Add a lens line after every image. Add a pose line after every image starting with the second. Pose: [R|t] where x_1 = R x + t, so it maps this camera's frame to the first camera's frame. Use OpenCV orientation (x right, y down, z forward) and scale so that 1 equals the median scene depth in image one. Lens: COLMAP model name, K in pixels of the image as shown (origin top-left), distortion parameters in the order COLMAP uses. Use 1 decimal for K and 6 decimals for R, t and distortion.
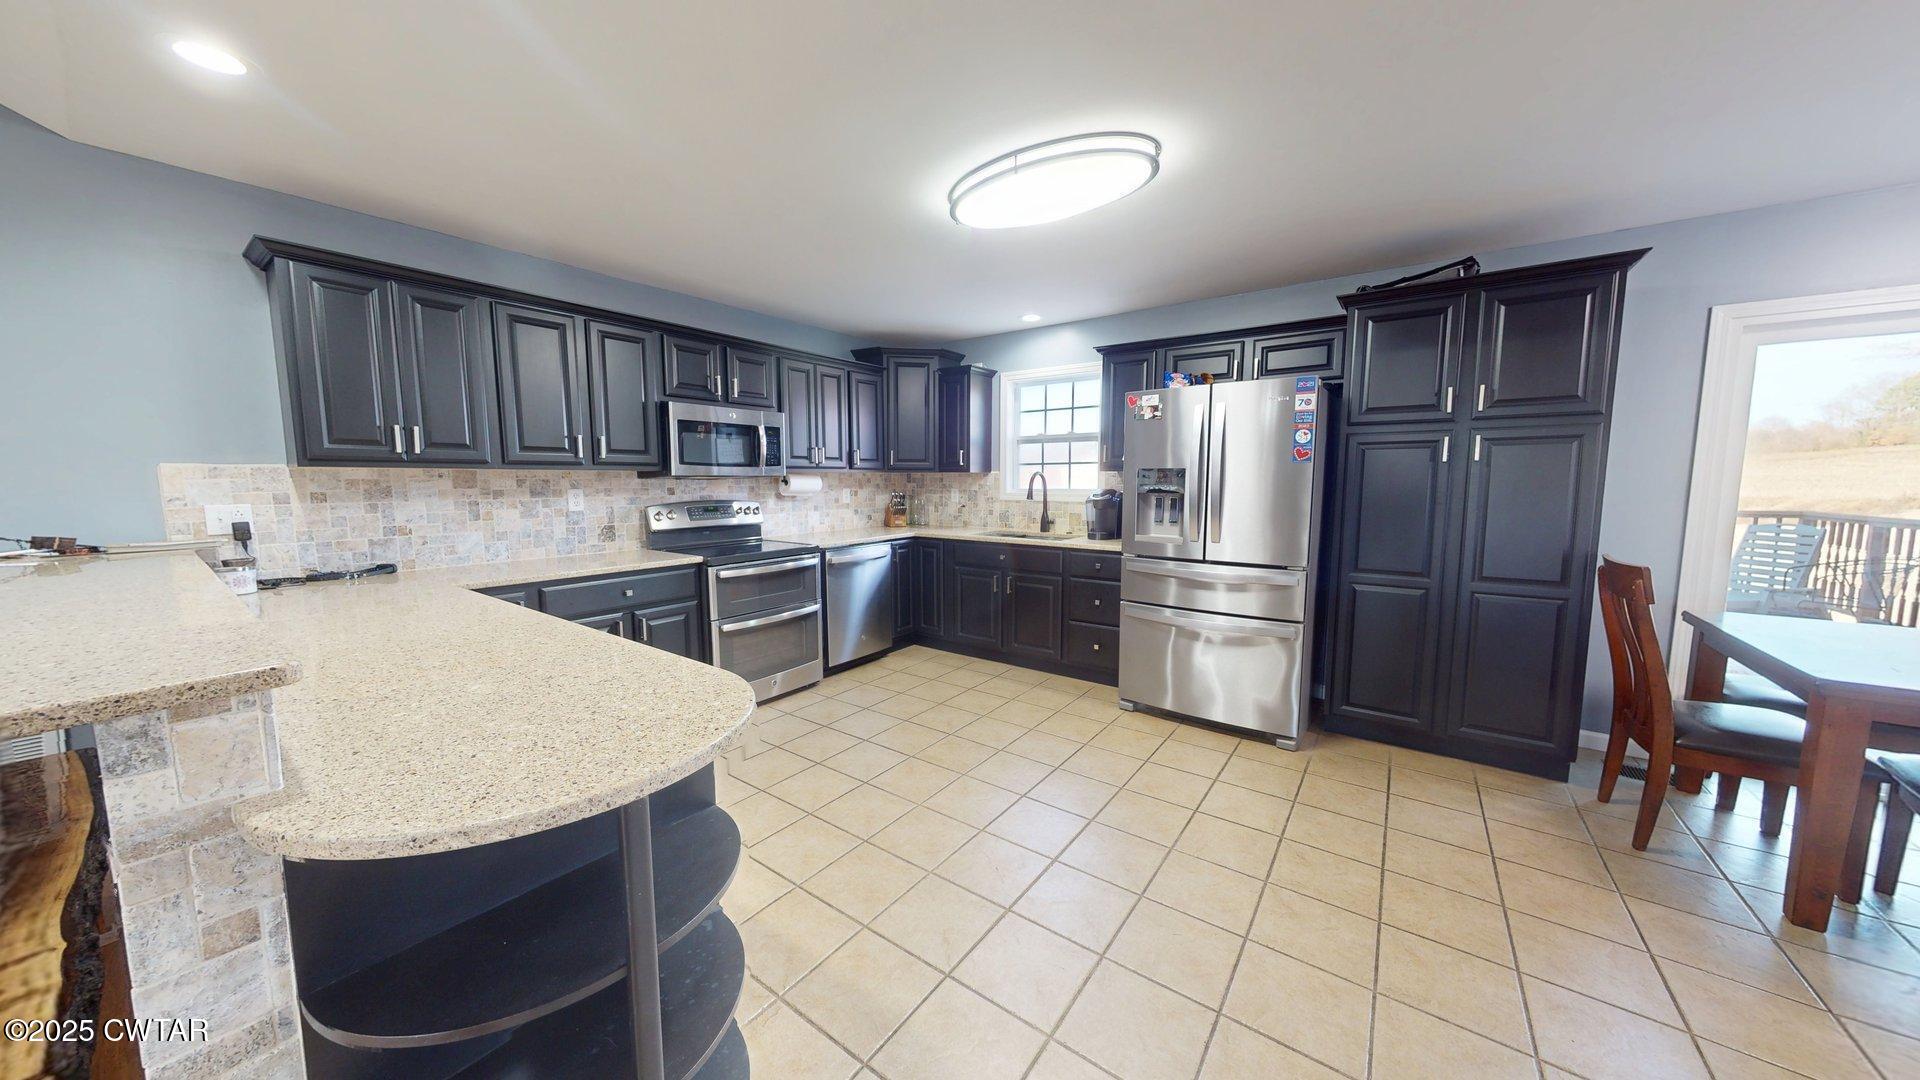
lens RADIAL K [[607.0, 0, 960.0], [0, 607.0, 540.0], [0, 0, 1]] dist [-0.000167, -0.000050]
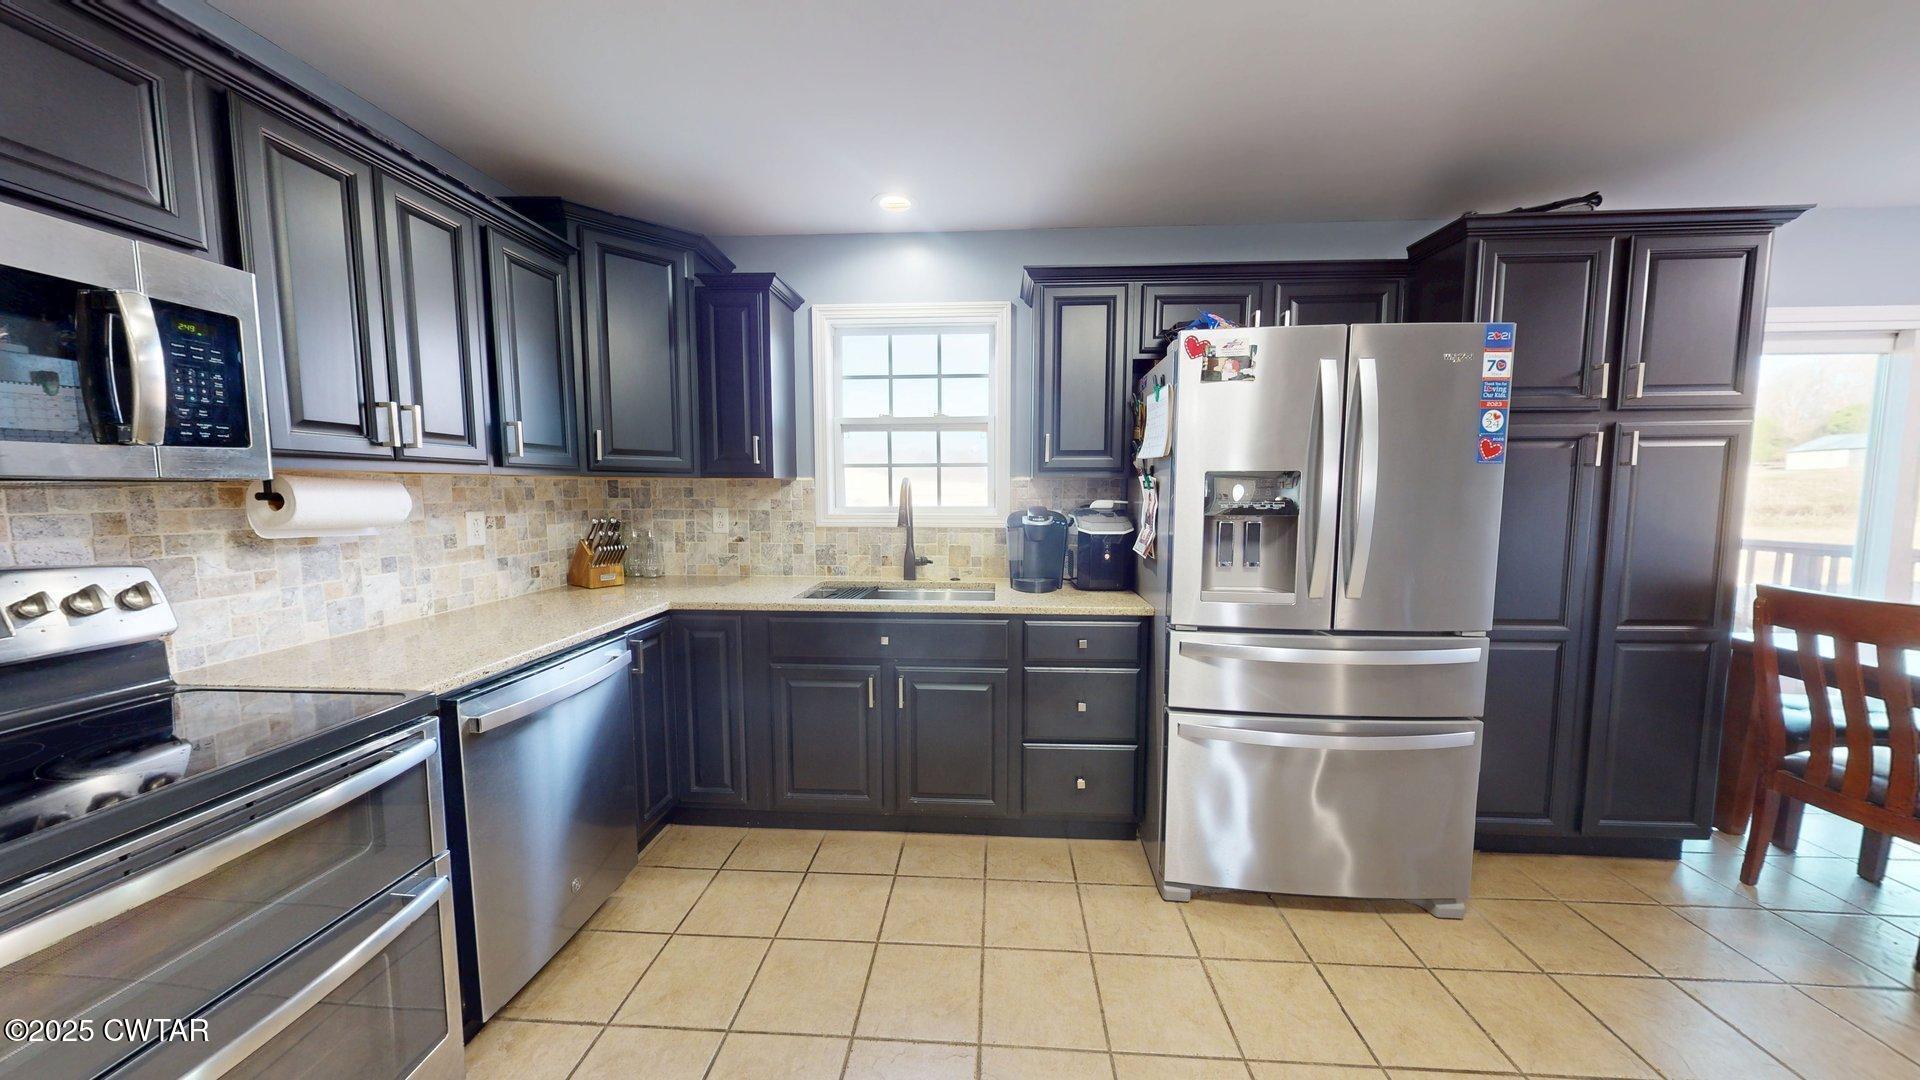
lens RADIAL K [[607.0, 0, 960.0], [0, 607.0, 540.0], [0, 0, 1]] dist [-0.000167, -0.000050]
pose [[0.841114, -0.043907, 0.539073, -0.151781], [0.054394, 0.998513, -0.003543, -0.051845], [-0.538116, 0.032302, 0.842252, 0.520459]]
